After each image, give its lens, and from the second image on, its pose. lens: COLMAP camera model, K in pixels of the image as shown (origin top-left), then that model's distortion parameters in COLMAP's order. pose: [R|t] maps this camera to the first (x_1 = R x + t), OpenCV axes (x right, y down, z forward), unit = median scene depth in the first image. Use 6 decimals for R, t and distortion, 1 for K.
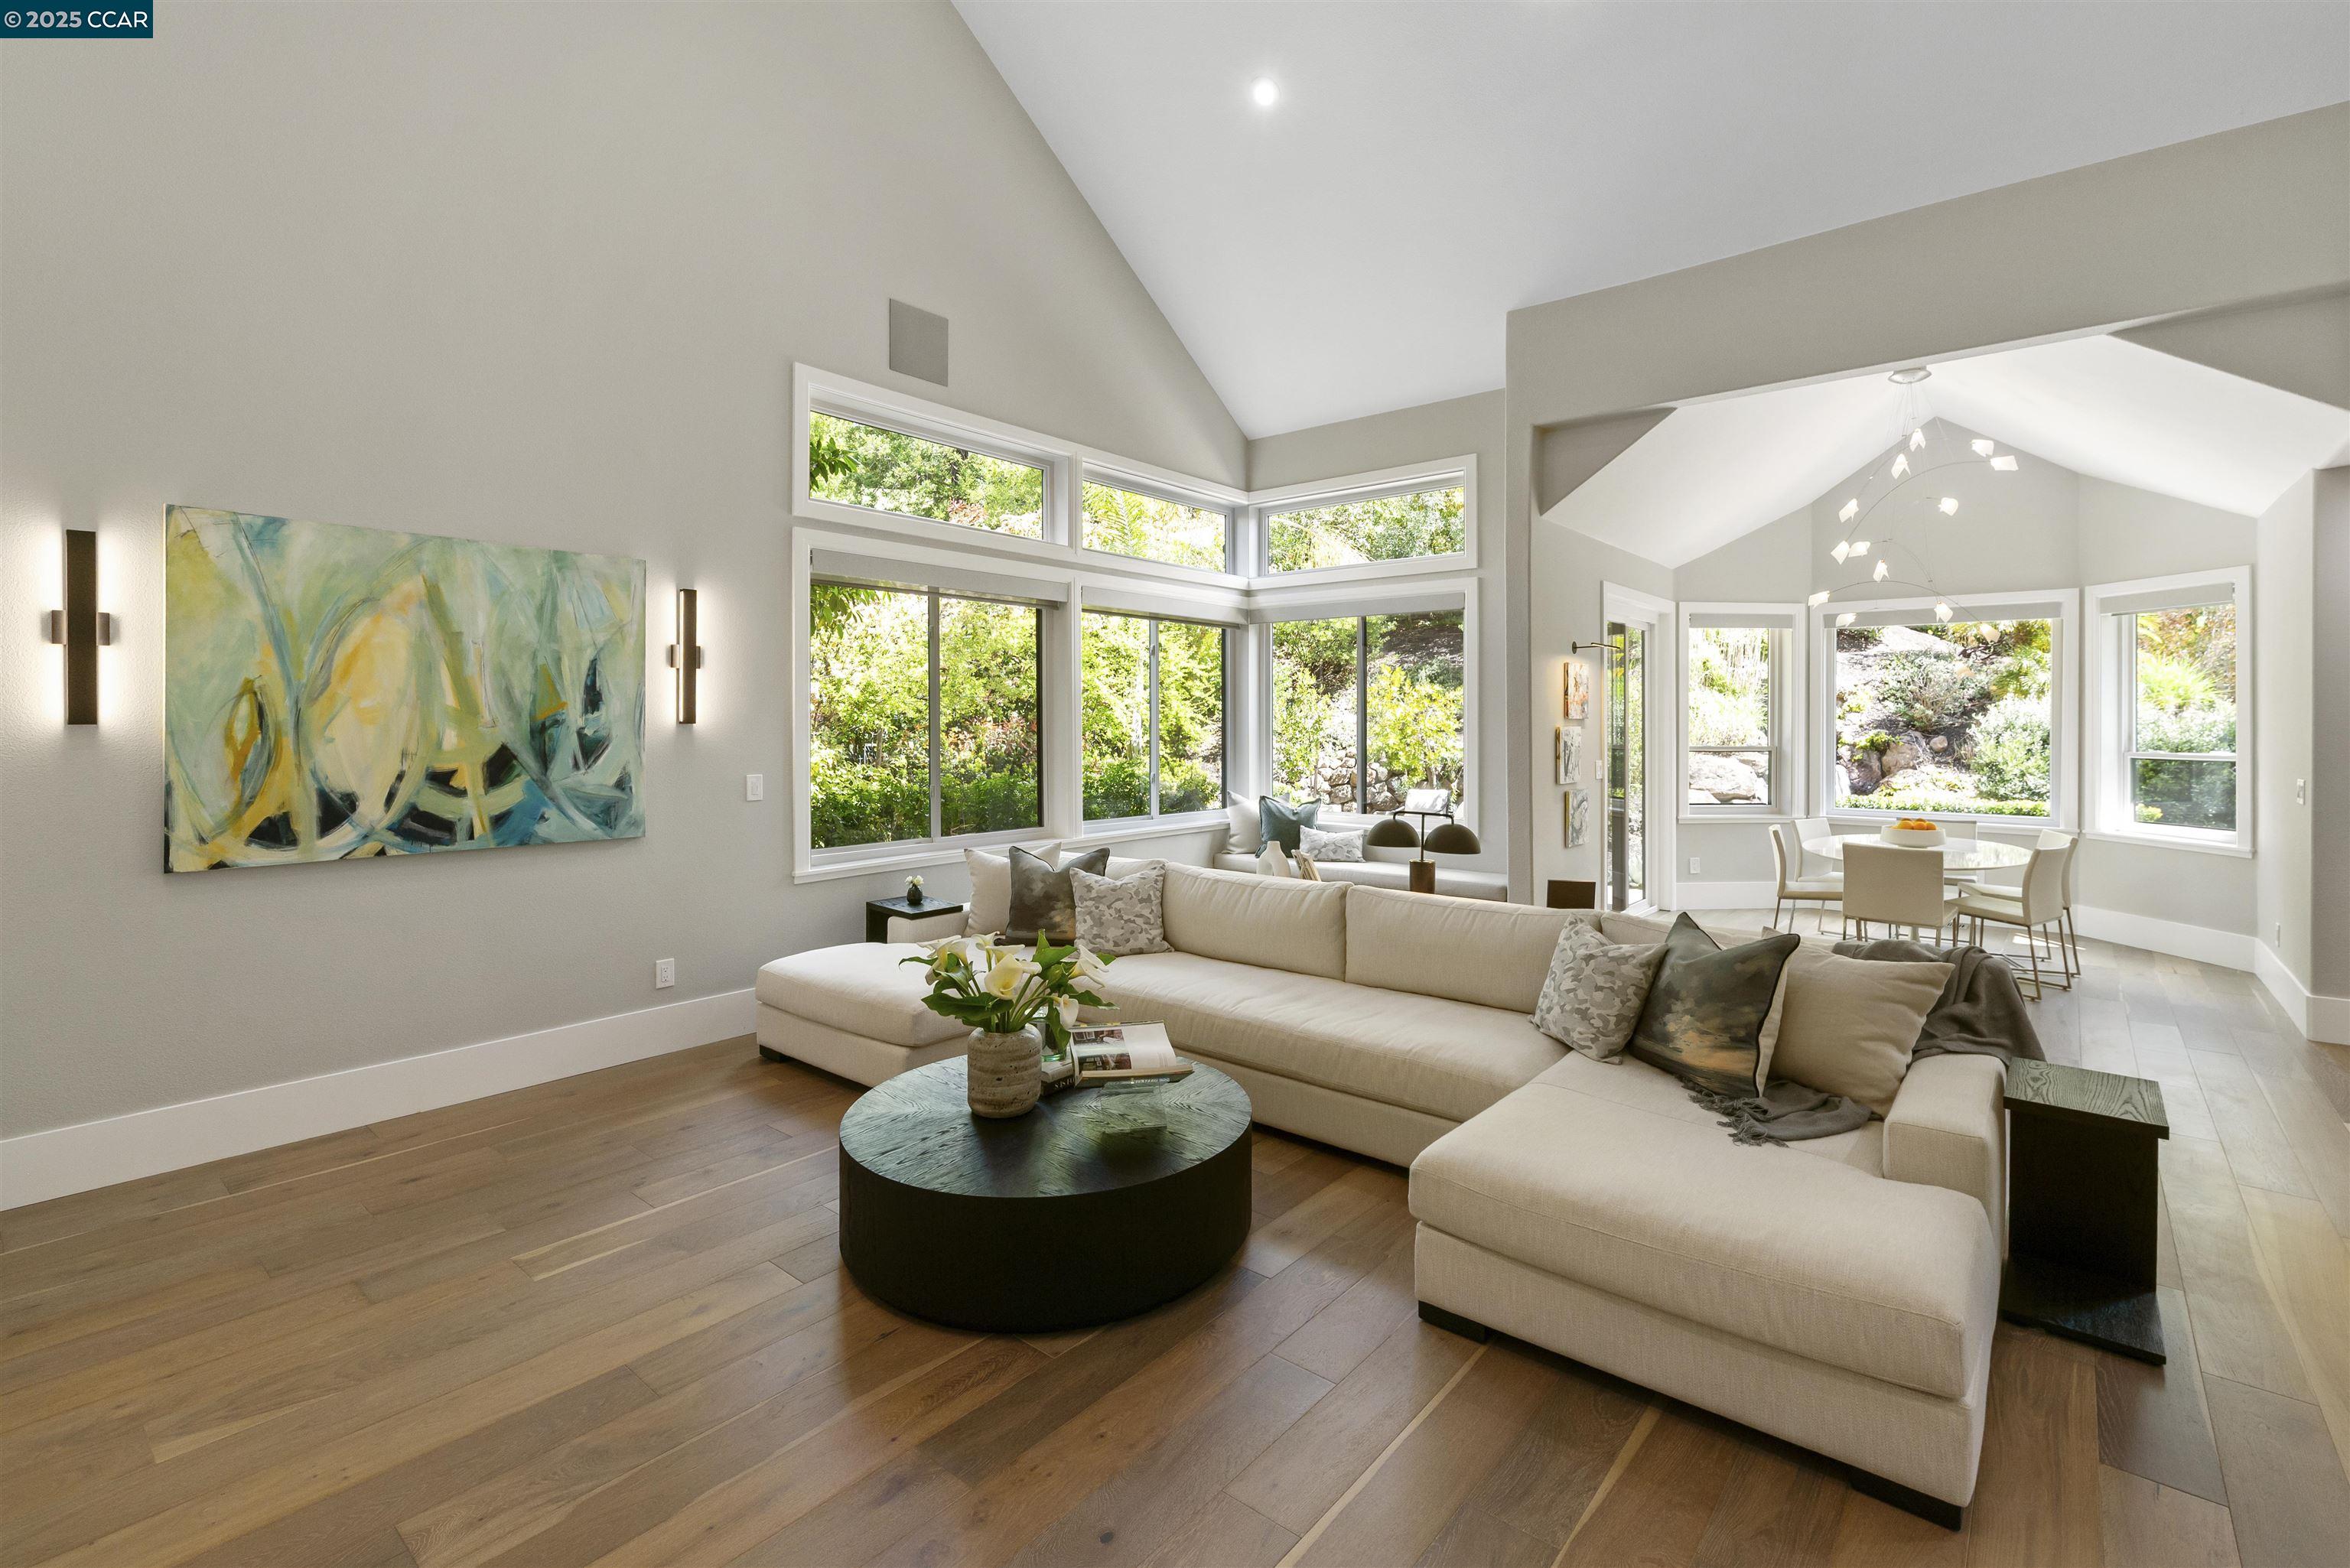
lens RADIAL K [[1058.8, 0, 1183.7], [0, 1058.8, 727.2], [0, 0, 1]] dist [0.000012, -0.000259]
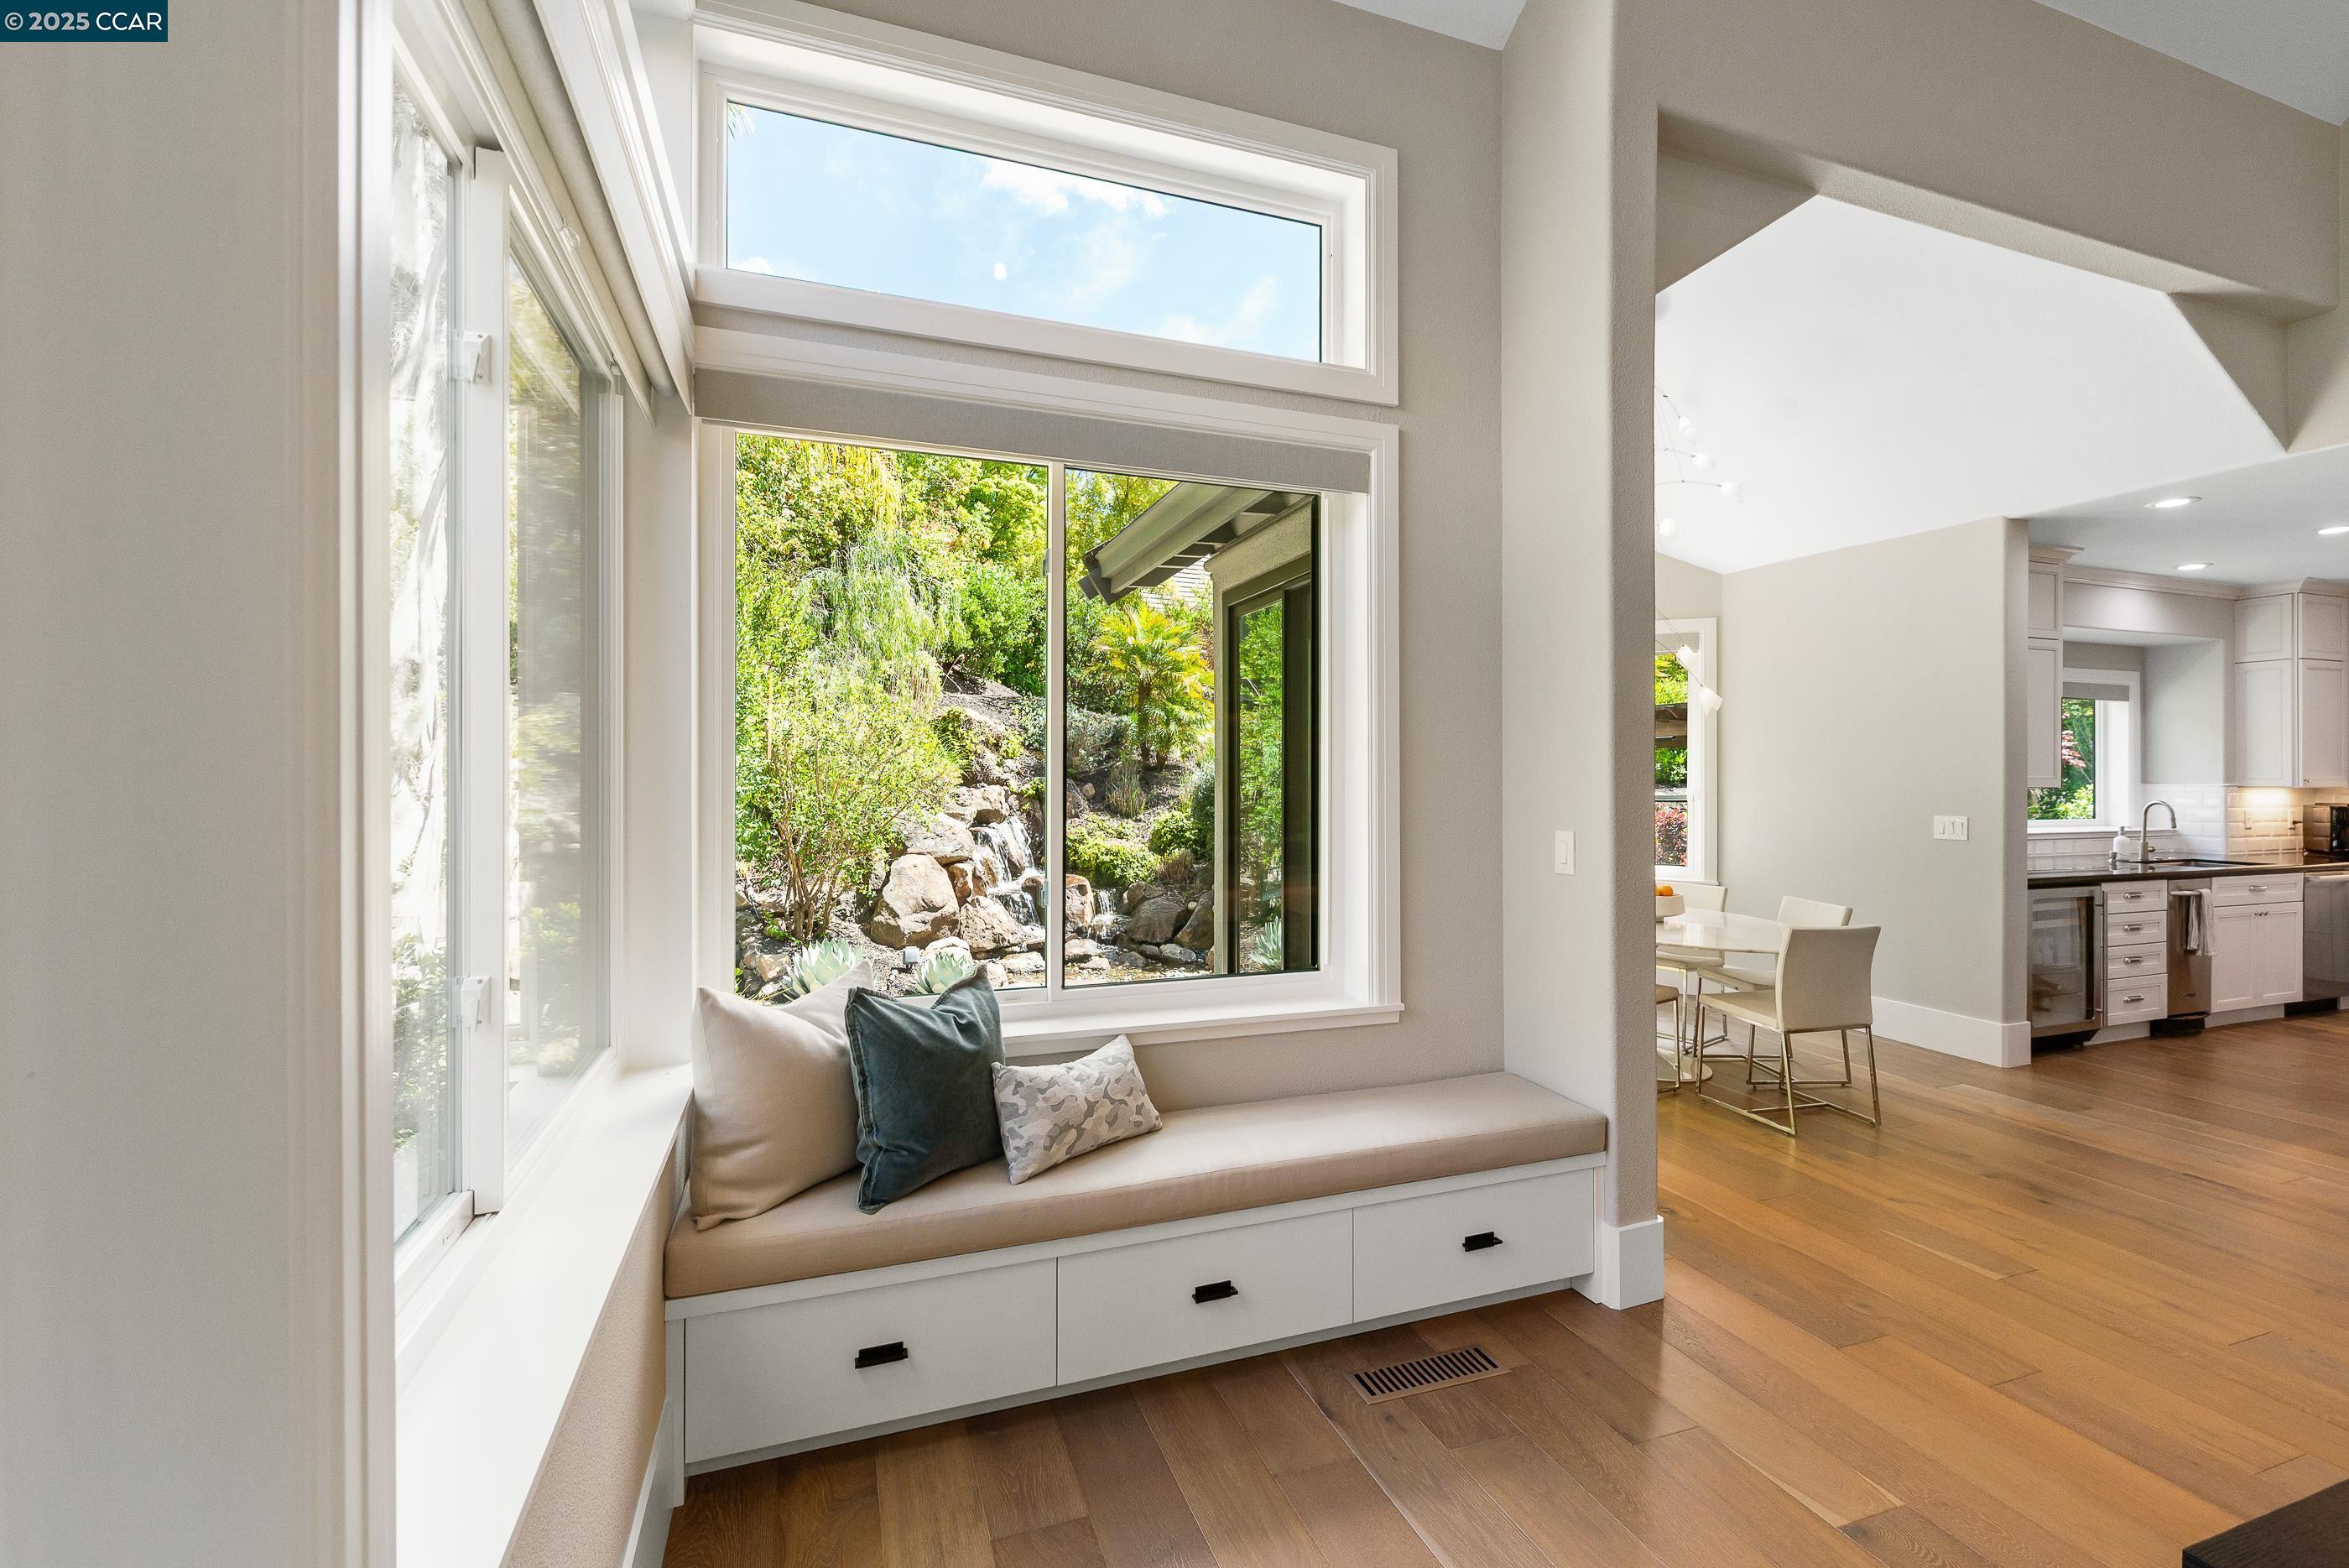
lens RADIAL K [[1033.0, 0, 1206.6], [0, 1033.0, 774.6], [0, 0, 1]] dist [0.001938, 0.000375]
pose [[0.493045, 0.000981, 0.870003, -0.201031], [0.002933, 0.999992, -0.002790, 0.008952], [-0.869999, 0.003927, 0.493038, 1.174536]]
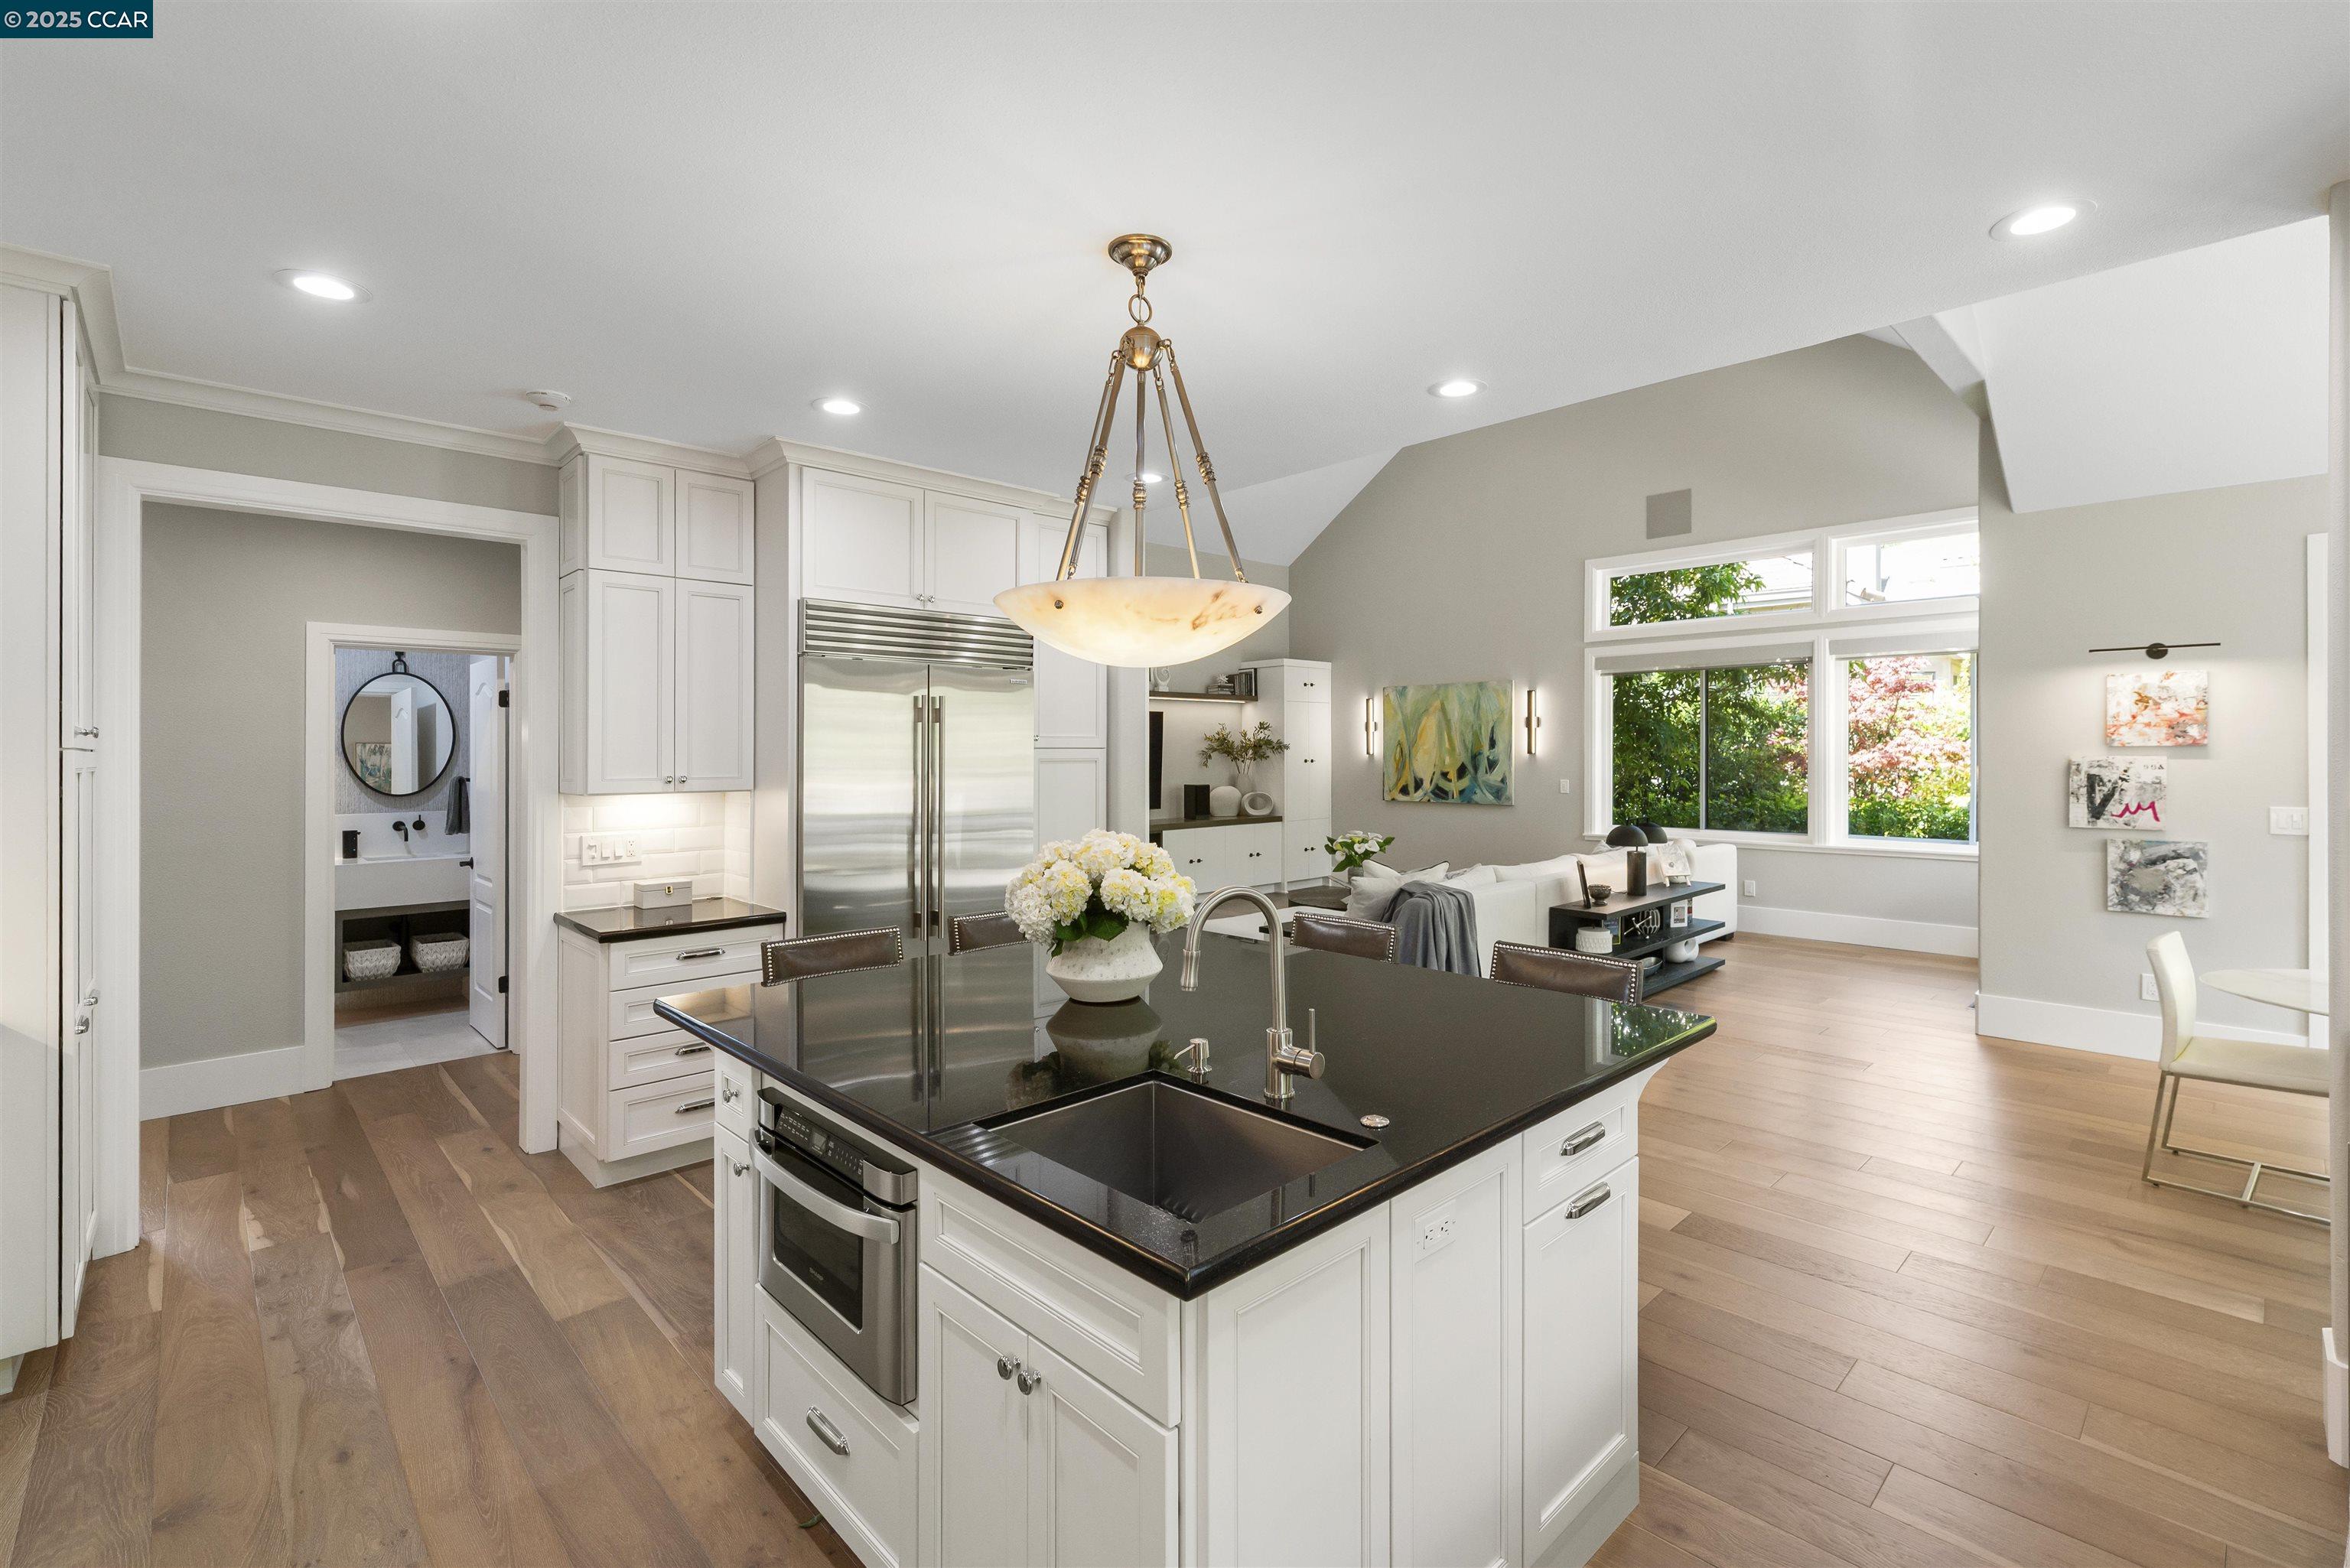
lens RADIAL K [[1040.0, 0, 1196.7], [0, 1040.0, 758.8], [0, 0, 1]] dist [0.001247, 0.000077]
pose [[-0.111816, 0.004880, -0.993717, 1.589150], [0.000463, 0.999988, 0.004858, -0.003808], [0.993729, 0.000083, -0.111817, 0.543838]]
